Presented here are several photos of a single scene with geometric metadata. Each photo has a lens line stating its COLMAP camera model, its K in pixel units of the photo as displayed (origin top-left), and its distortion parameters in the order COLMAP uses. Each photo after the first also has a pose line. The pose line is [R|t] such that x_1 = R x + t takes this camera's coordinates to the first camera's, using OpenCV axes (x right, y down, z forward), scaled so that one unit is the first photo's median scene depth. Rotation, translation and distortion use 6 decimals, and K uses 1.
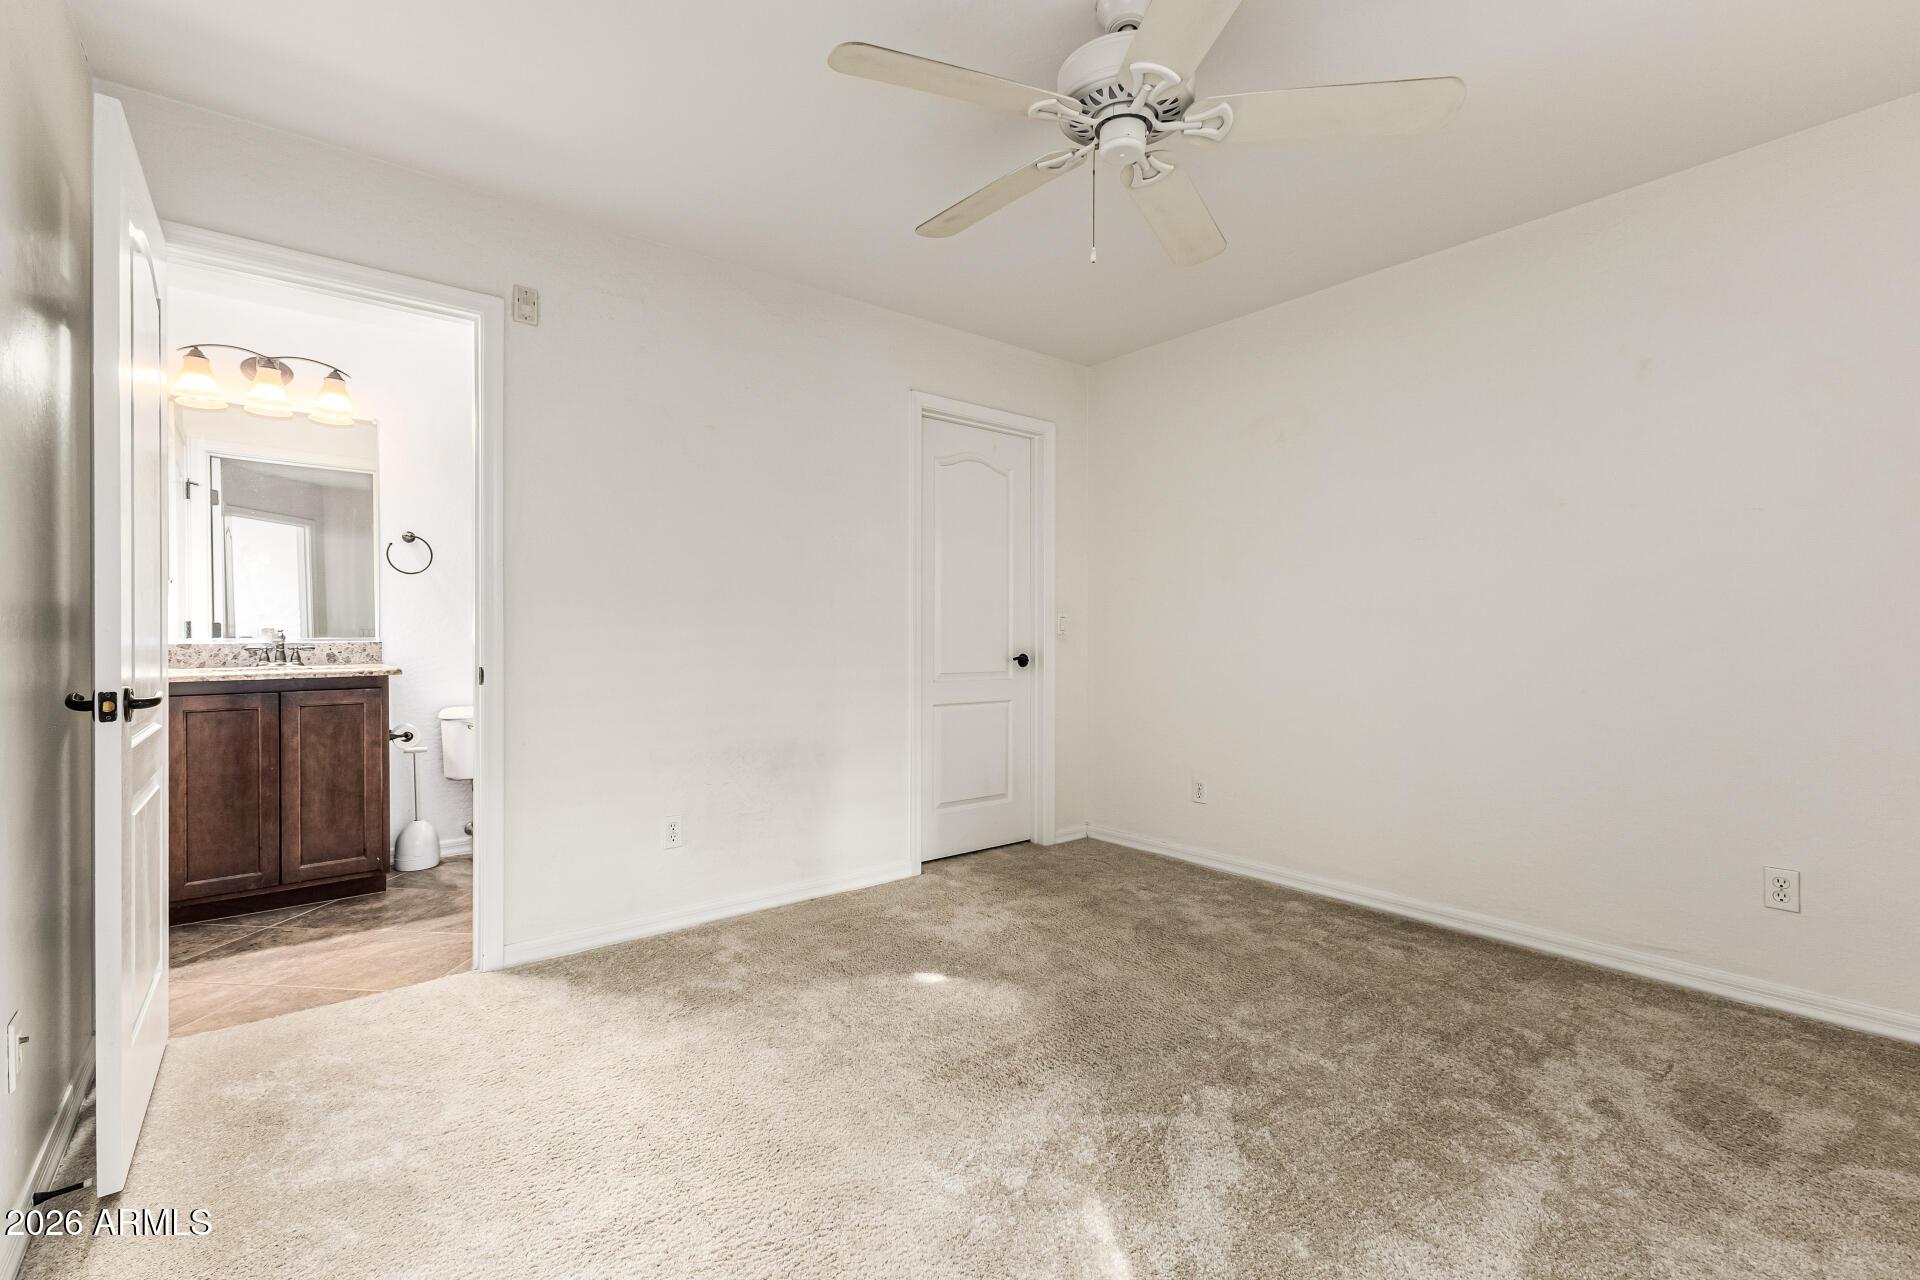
lens RADIAL K [[832.2, 0, 950.4], [0, 832.2, 632.9], [0, 0, 1]] dist [0.004272, -0.000294]
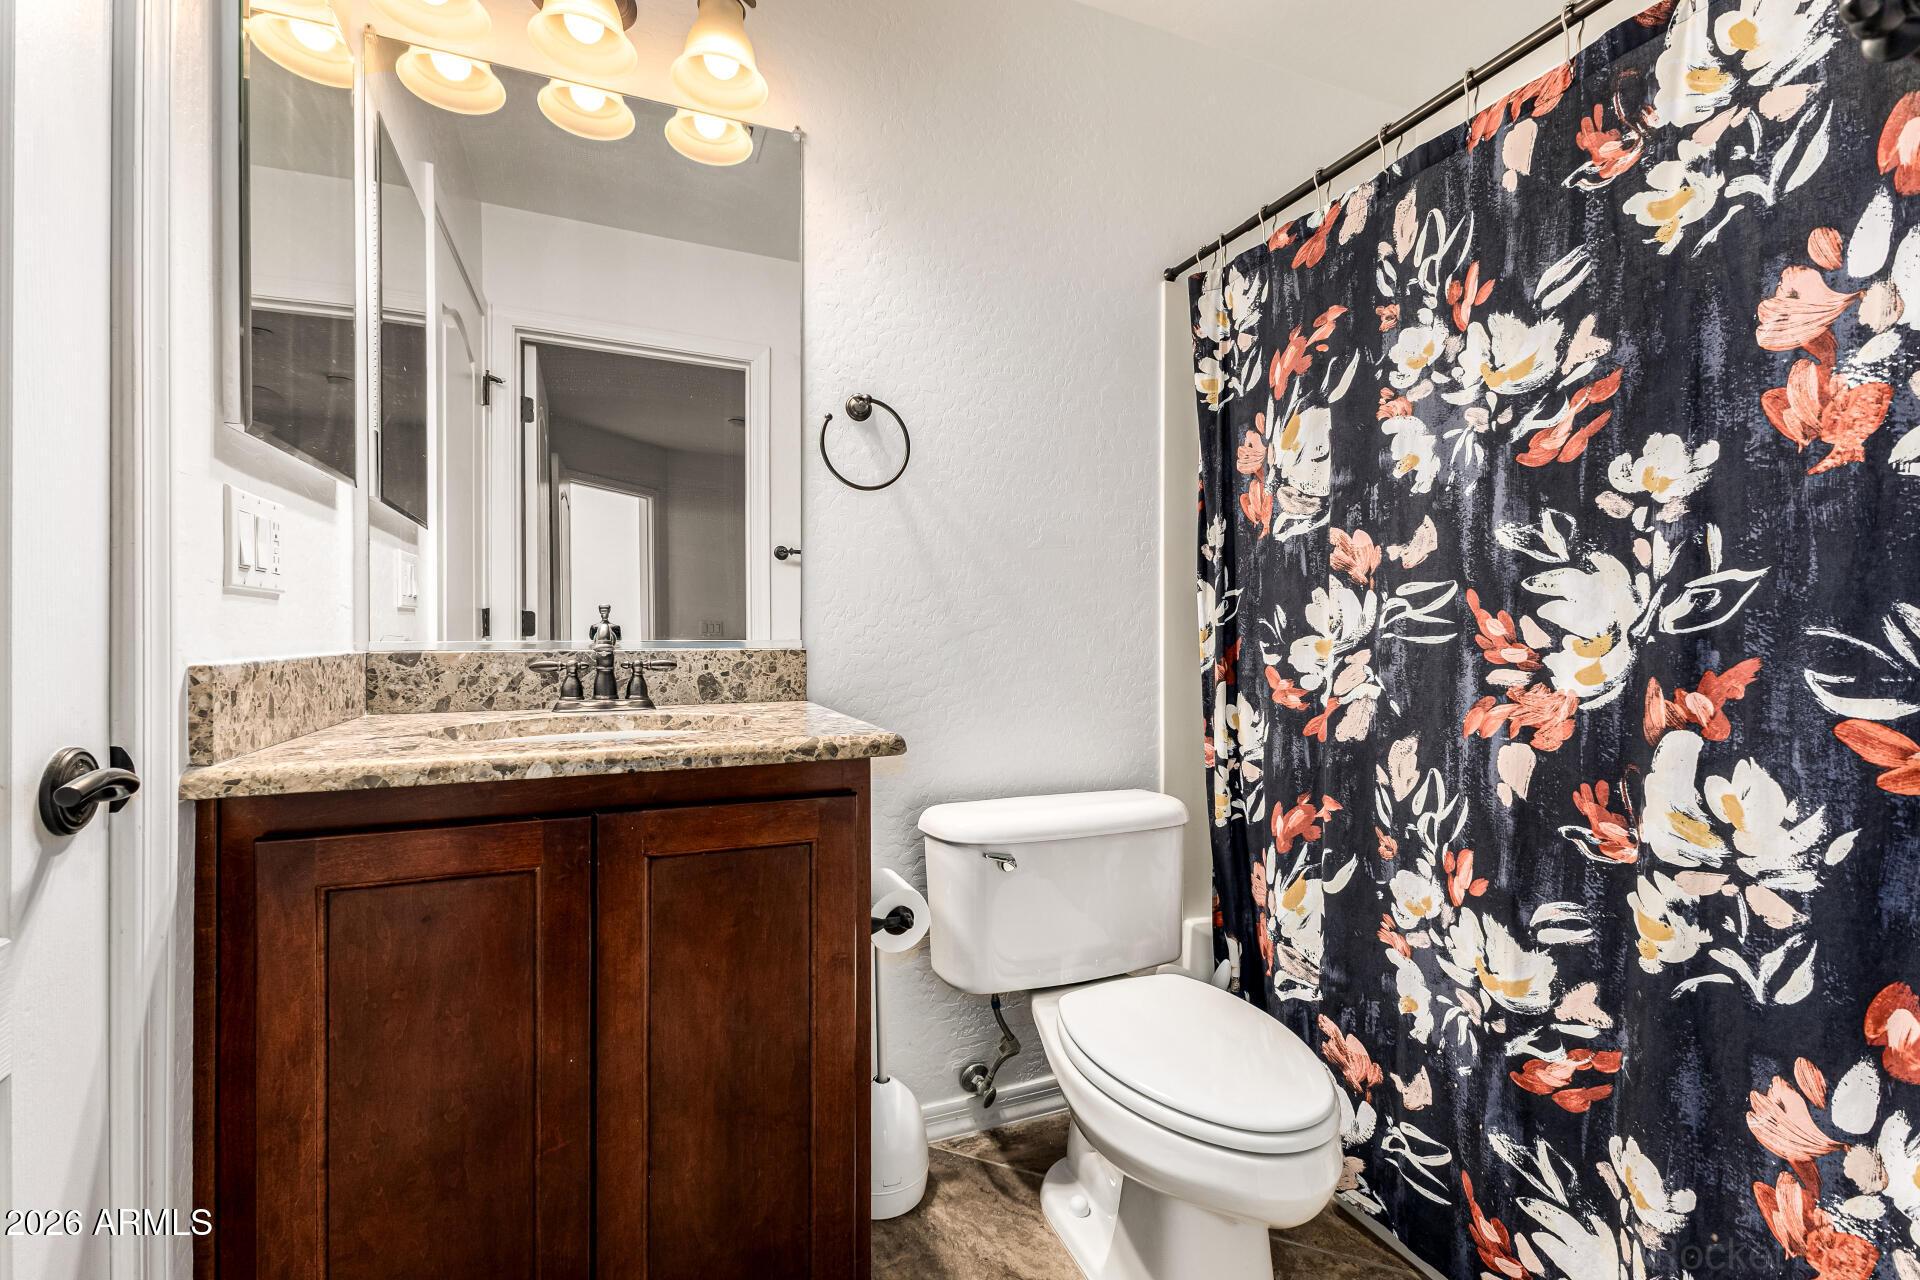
lens RADIAL K [[823.9, 0, 966.7], [0, 823.9, 641.4], [0, 0, 1]] dist [0.004358, 0.000131]
pose [[0.959883, 0.010902, -0.280188, -0.532876], [-0.008513, 0.999916, 0.009742, 0.001453], [0.280271, -0.006966, 0.959896, 0.677977]]
